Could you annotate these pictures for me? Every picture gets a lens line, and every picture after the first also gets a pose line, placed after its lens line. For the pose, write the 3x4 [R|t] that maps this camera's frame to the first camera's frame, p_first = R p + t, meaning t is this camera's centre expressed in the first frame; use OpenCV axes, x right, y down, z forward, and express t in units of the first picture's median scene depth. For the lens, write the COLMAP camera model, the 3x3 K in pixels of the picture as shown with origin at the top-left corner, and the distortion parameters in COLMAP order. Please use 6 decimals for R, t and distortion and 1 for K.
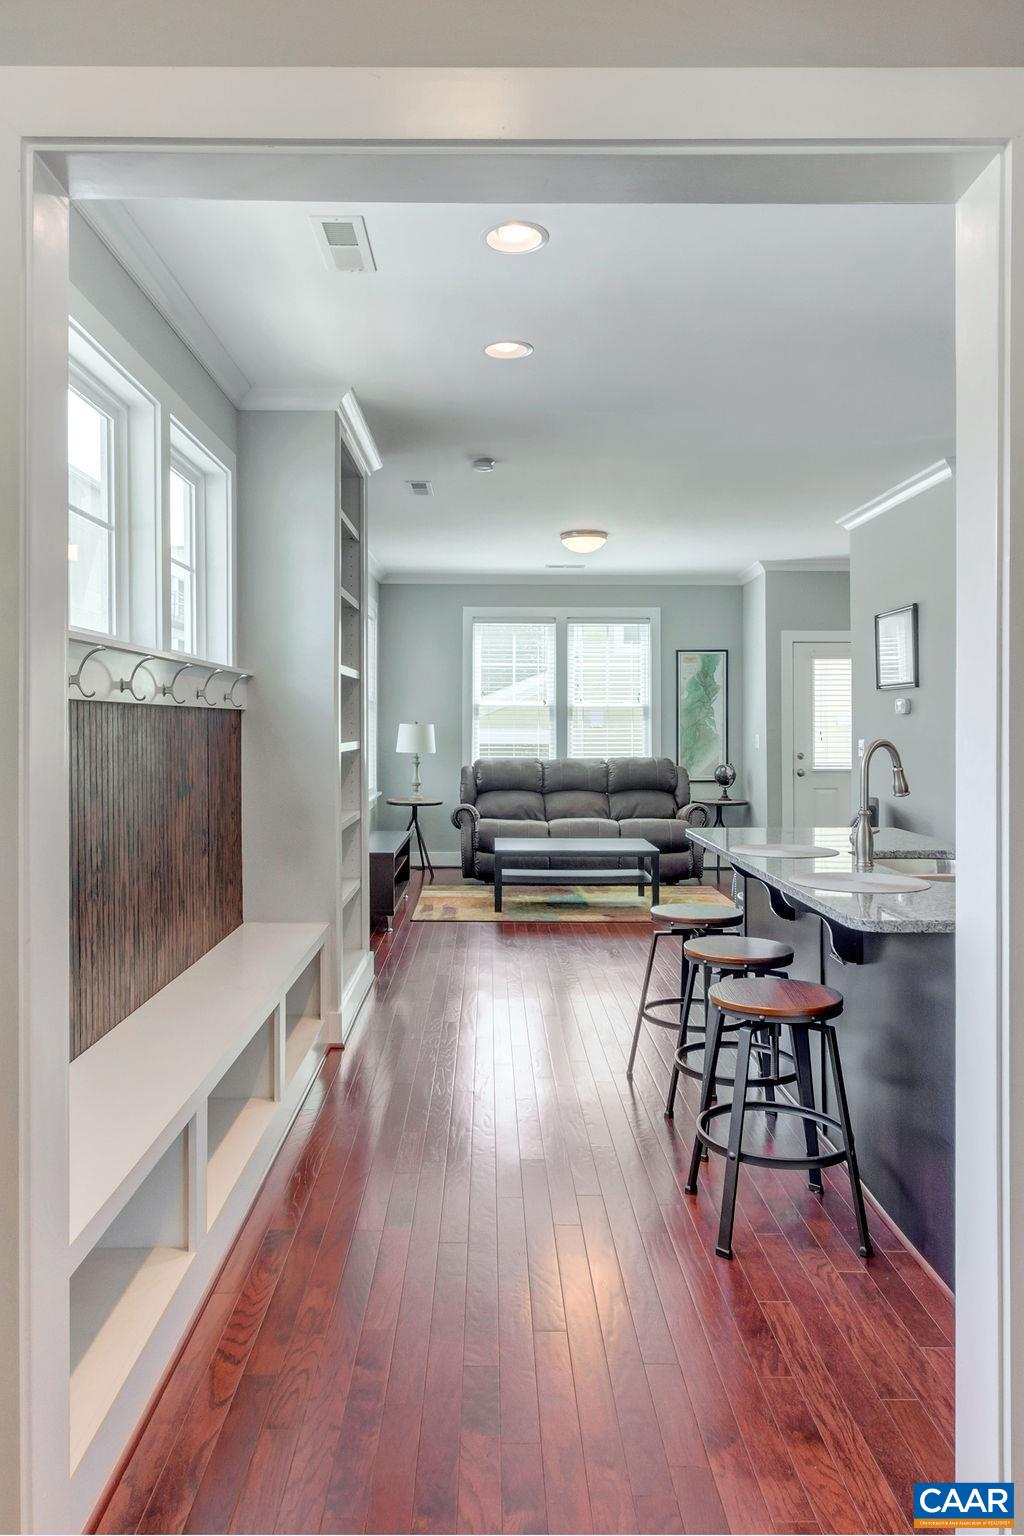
lens RADIAL K [[1035.7, 0, 475.5], [0, 1035.7, 722.5], [0, 0, 1]] dist [-0.024553, 0.003699]
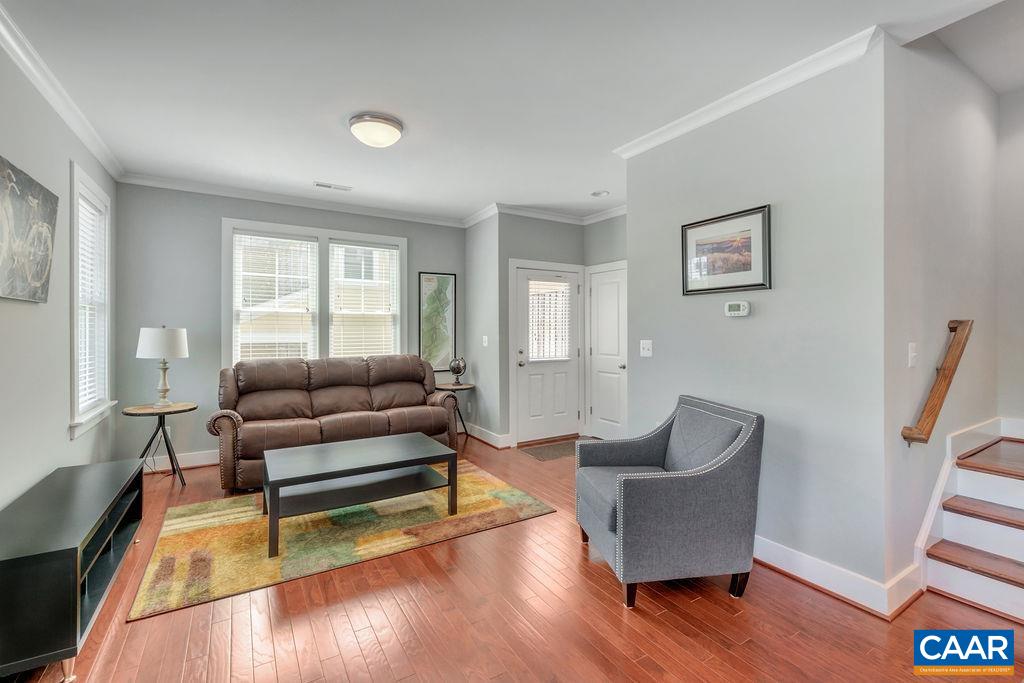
lens RADIAL K [[454.6, 0, 523.9], [0, 454.6, 327.8], [0, 0, 1]] dist [0.003911, -0.001335]
pose [[0.838119, 0.002022, 0.545484, -0.007771], [0.000397, 0.999991, -0.004318, 0.003386], [-0.545488, 0.003836, 0.838110, 0.469327]]
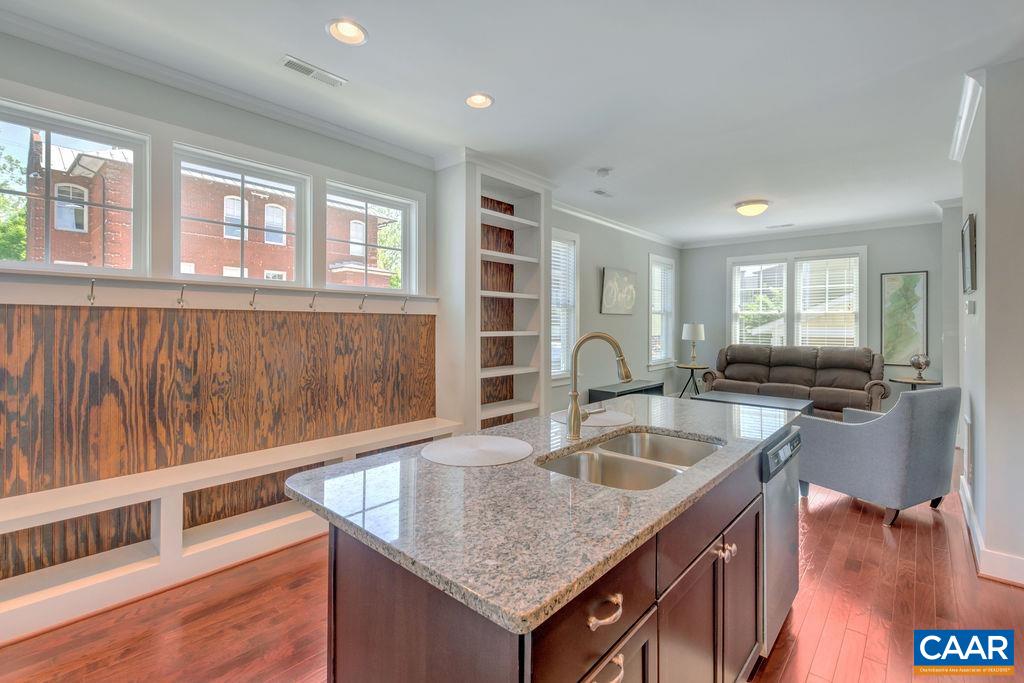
lens RADIAL K [[454.6, 0, 520.2], [0, 454.6, 322.0], [0, 0, 1]] dist [0.003911, -0.001335]
pose [[0.761367, 0.000994, -0.648320, 0.233793], [-0.004261, 0.999985, -0.003470, 0.002130], [0.648307, 0.005404, 0.761360, 0.195677]]
